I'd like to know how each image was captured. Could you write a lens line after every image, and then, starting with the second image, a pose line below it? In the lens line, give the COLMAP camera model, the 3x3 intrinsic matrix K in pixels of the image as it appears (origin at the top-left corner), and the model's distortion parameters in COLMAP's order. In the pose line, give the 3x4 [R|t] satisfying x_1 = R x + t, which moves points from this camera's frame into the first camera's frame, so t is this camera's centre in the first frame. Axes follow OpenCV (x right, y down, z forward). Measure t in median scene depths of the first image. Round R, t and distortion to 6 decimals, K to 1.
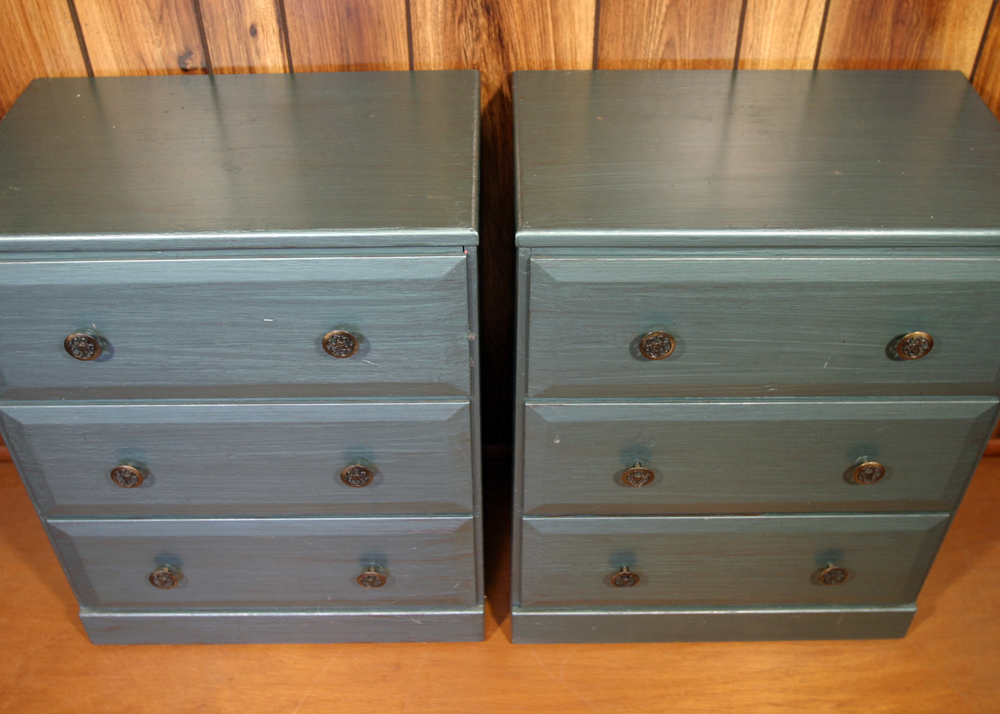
lens RADIAL K [[1058.1, 0, 495.7], [0, 1058.1, 362.0], [0, 0, 1]] dist [-0.033160, 0.000000]
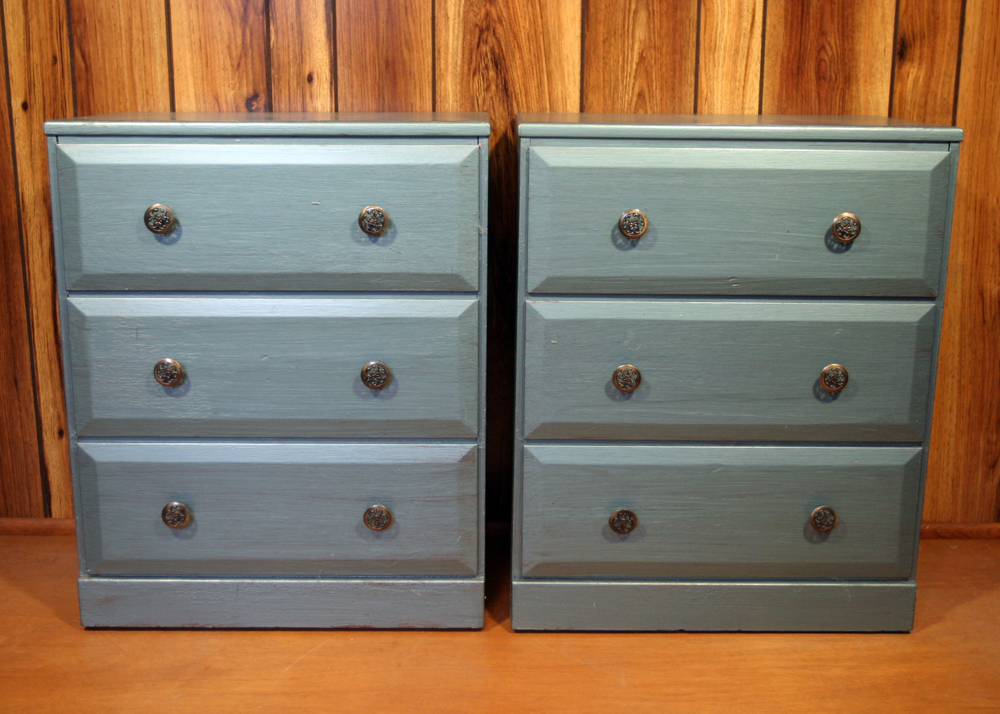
lens RADIAL K [[1307.4, 0, 502.5], [0, 1307.4, 356.4], [0, 0, 1]] dist [-0.013511, 0.000000]
pose [[0.999912, 0.012260, 0.005010, -0.003446], [-0.008318, 0.875665, -0.482847, 0.733203], [-0.010307, 0.482763, 0.875690, -0.212747]]
